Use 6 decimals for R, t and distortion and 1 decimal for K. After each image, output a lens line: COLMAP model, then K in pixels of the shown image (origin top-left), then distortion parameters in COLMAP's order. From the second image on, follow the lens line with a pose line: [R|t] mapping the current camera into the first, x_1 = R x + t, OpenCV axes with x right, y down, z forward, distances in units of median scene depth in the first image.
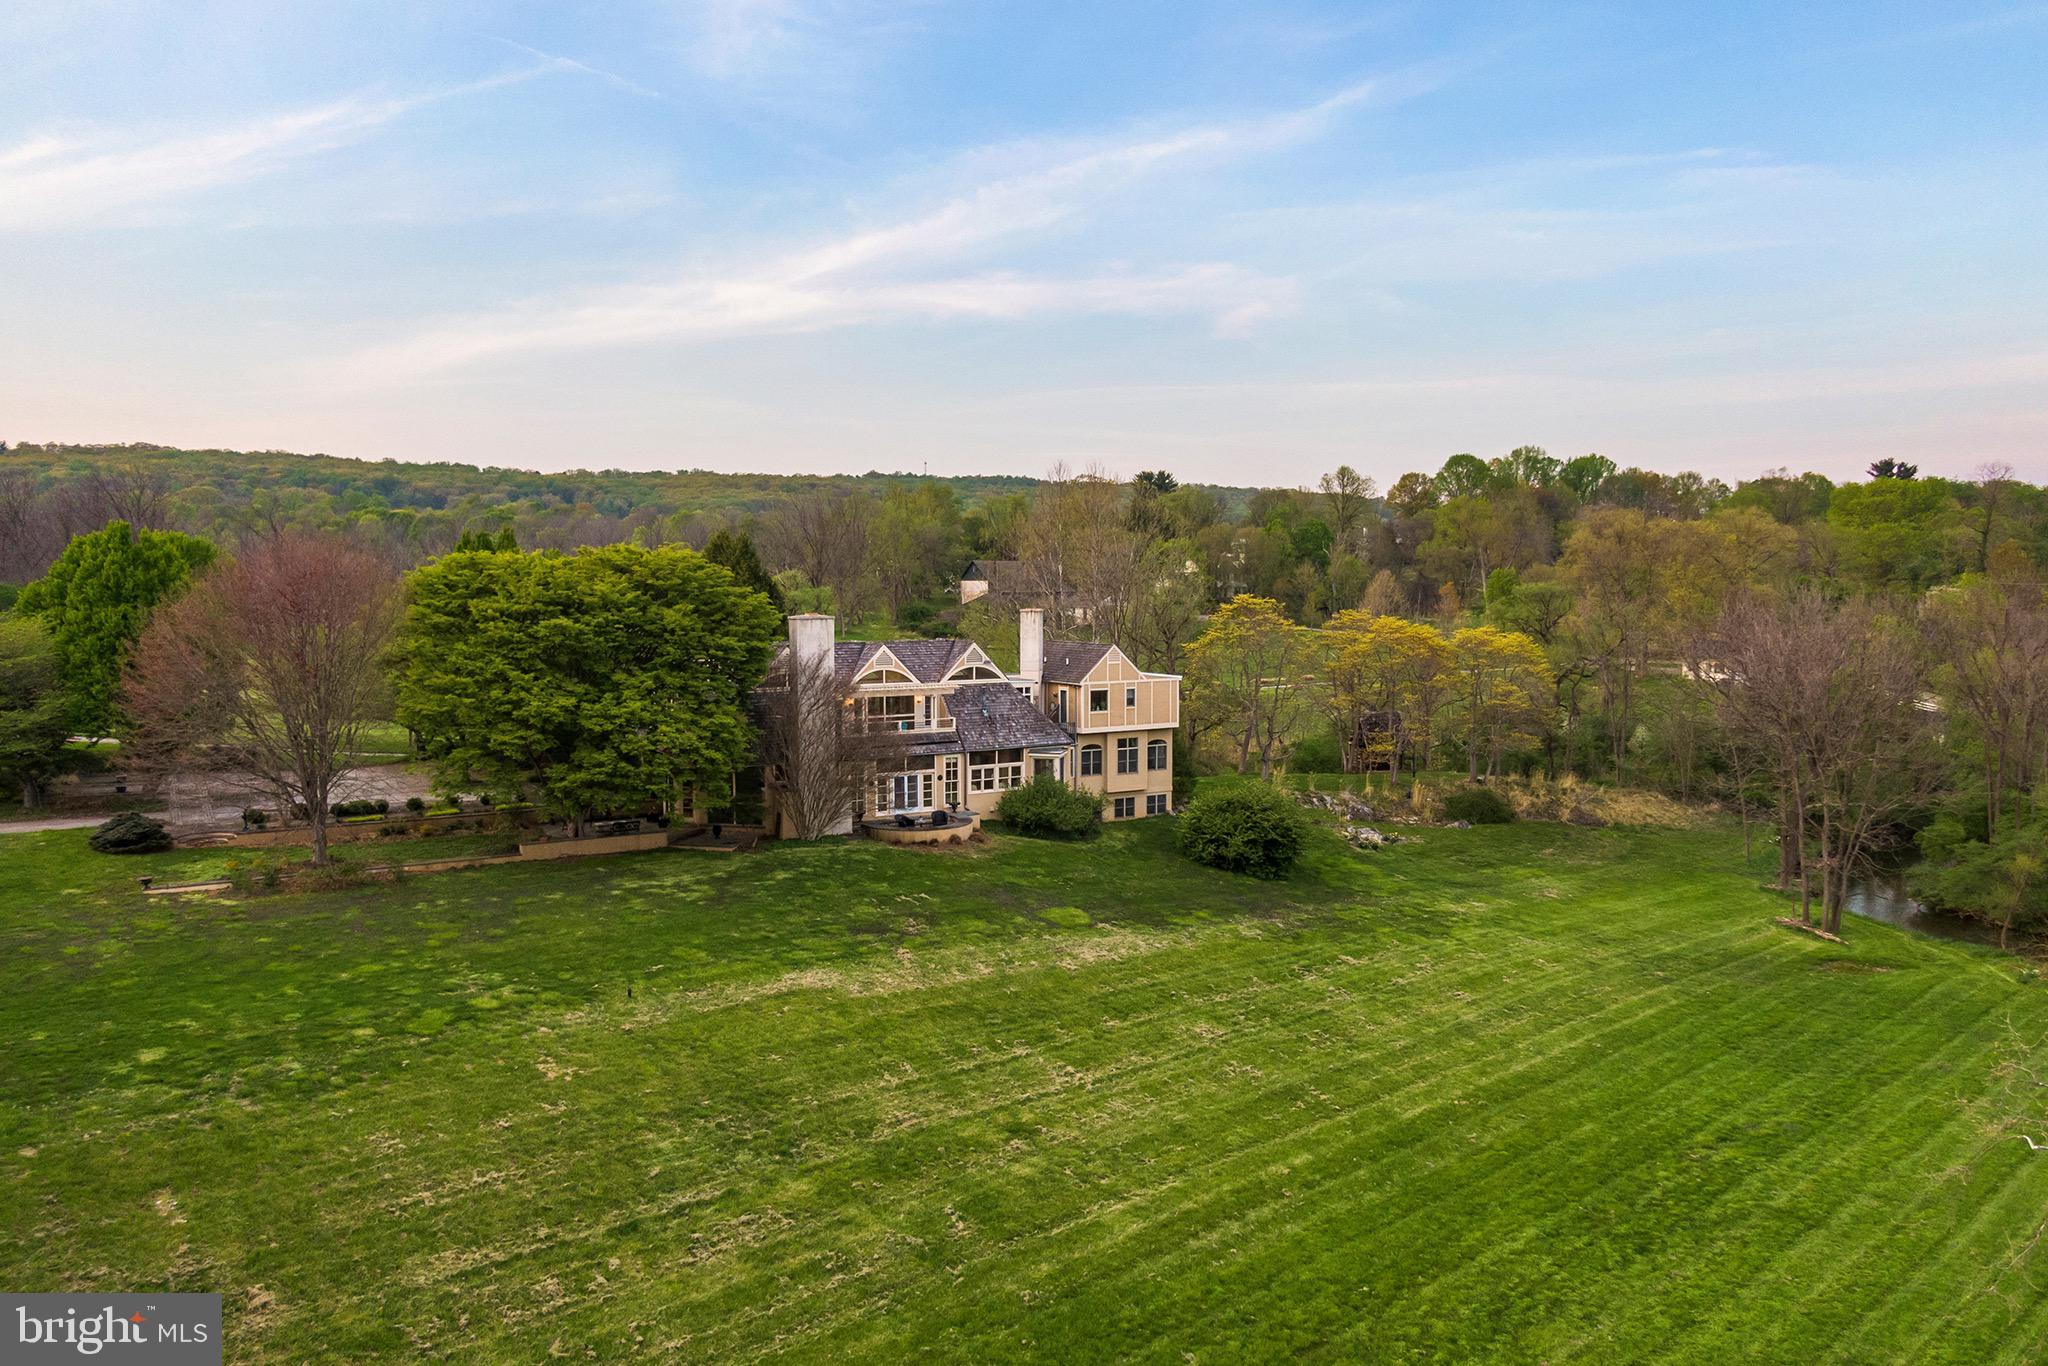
lens RADIAL K [[1437.7, 0, 1024.0], [0, 1437.7, 683.0], [0, 0, 1]] dist [0.052398, -0.094064]
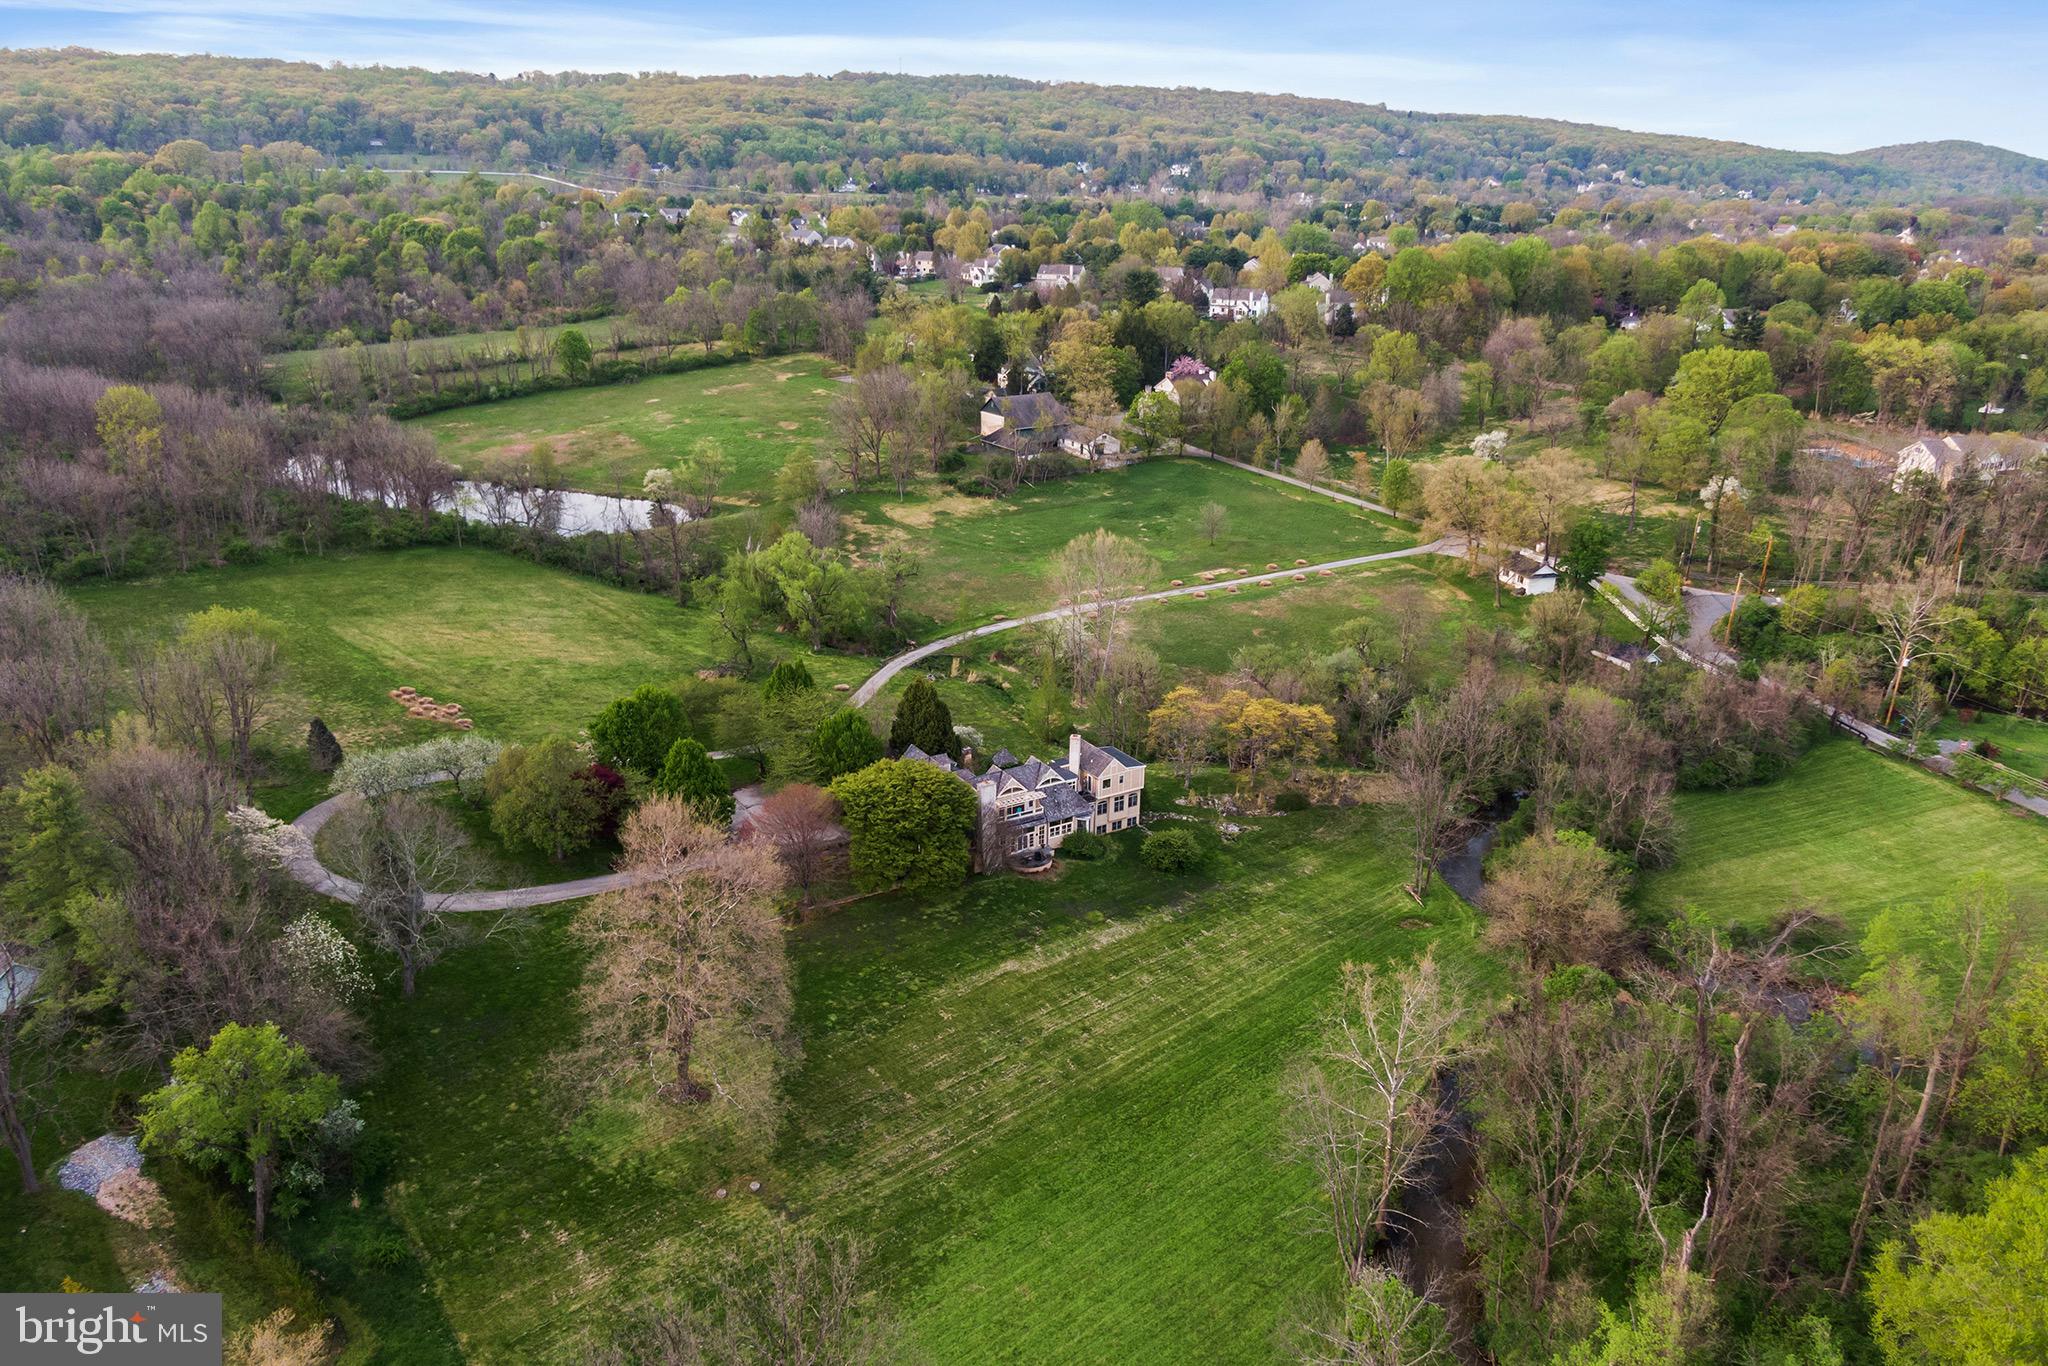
lens RADIAL K [[1437.7, 0, 1024.0], [0, 1437.7, 683.0], [0, 0, 1]] dist [0.052398, -0.094064]
pose [[0.999857, 0.004862, 0.016209, -0.115885], [-0.008969, 0.964500, 0.263931, -0.758618], [-0.014351, -0.264039, 0.964405, -1.121846]]
